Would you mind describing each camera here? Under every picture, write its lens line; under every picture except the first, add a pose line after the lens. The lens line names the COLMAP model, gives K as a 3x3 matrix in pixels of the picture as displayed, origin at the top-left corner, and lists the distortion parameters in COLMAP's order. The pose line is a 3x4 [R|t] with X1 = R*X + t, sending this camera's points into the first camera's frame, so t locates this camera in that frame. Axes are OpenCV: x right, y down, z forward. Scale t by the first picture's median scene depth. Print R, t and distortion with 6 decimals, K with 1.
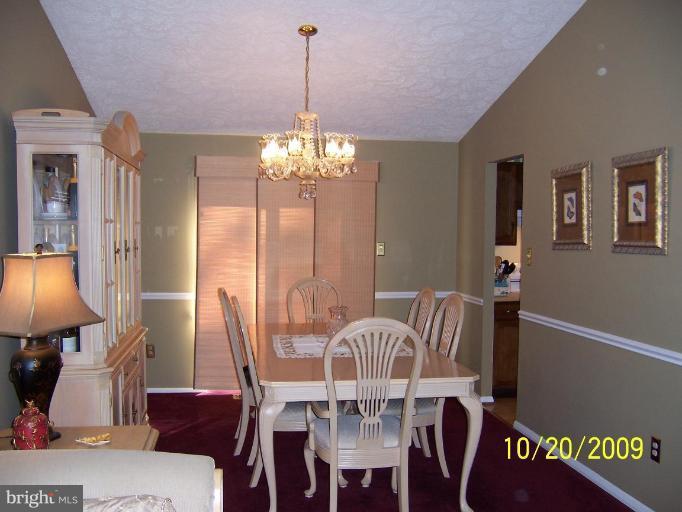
lens RADIAL K [[676.5, 0, 341.0], [0, 676.5, 256.0], [0, 0, 1]] dist [-0.049058, 0.008405]
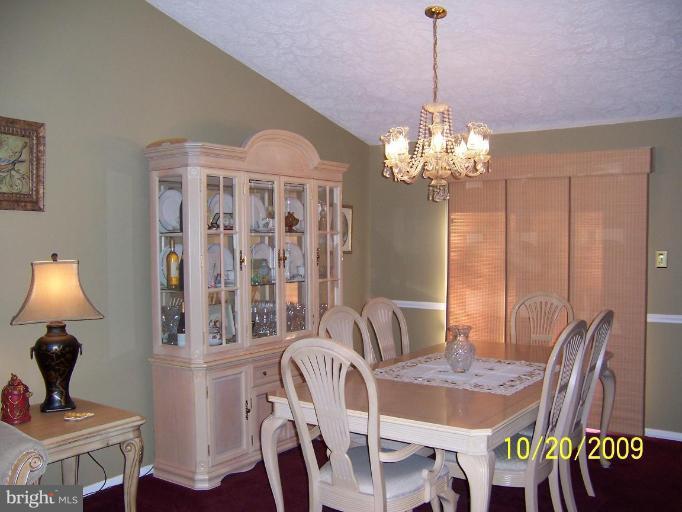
lens RADIAL K [[676.5, 0, 341.0], [0, 676.5, 256.0], [0, 0, 1]] dist [-0.049058, 0.008405]
pose [[0.723442, 0.004785, -0.690369, 0.341242], [-0.013434, 0.999884, -0.007148, -0.003259], [0.690255, 0.014445, 0.723422, 0.198532]]
